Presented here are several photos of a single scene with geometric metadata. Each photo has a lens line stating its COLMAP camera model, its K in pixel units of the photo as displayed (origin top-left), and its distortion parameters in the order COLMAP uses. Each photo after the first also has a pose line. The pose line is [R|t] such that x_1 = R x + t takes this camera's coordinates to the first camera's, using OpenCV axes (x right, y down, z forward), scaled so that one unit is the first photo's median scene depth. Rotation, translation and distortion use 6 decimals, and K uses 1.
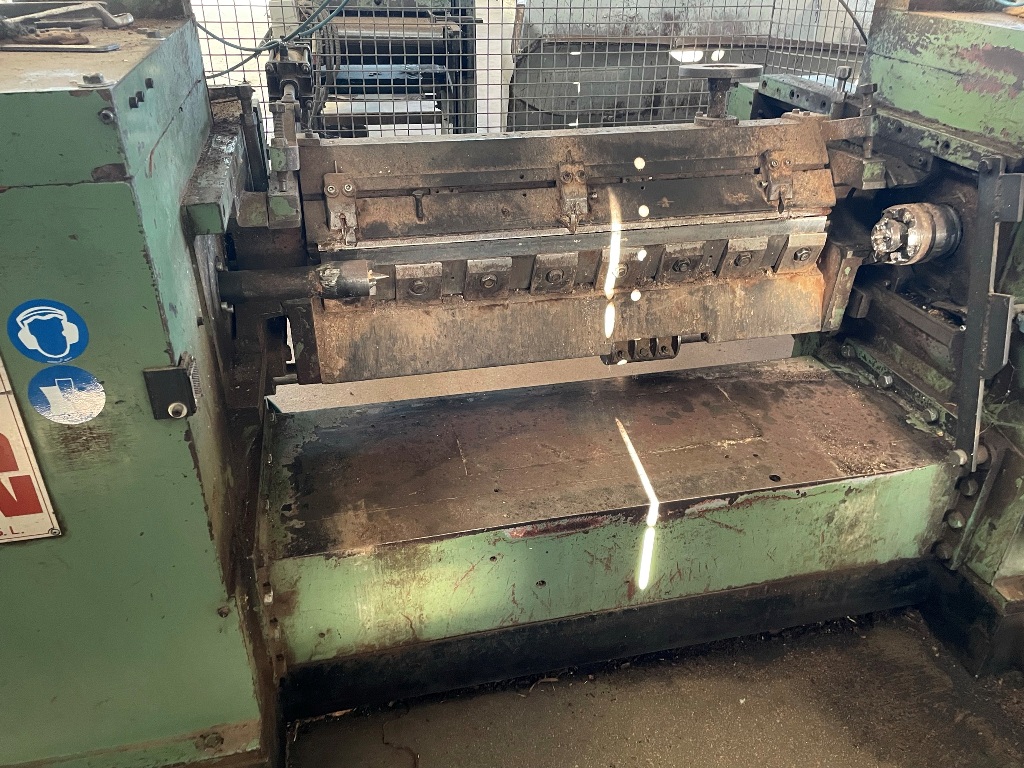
lens RADIAL K [[784.8, 0, 509.3], [0, 784.8, 383.5], [0, 0, 1]] dist [0.071961, -0.084815]
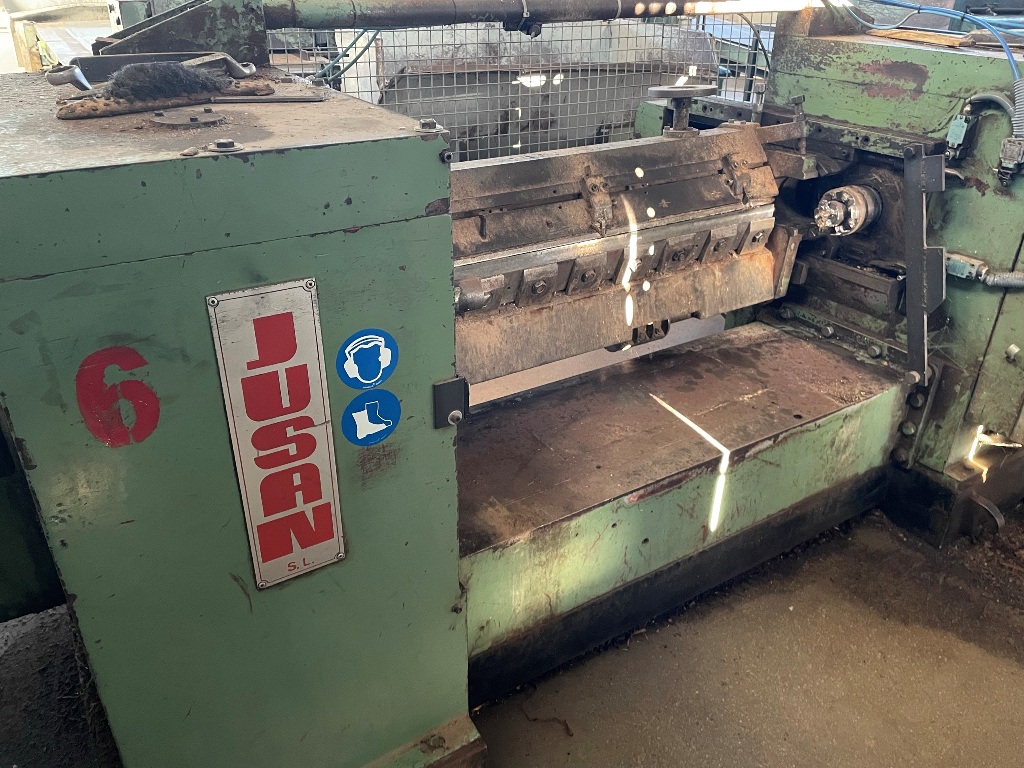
lens RADIAL K [[784.8, 0, 513.6], [0, 784.8, 379.7], [0, 0, 1]] dist [0.071961, -0.084815]
pose [[0.945194, -0.153122, 0.288377, -0.400659], [0.162472, 0.986675, -0.008621, 0.002432], [-0.283215, 0.055002, 0.957478, -0.045168]]
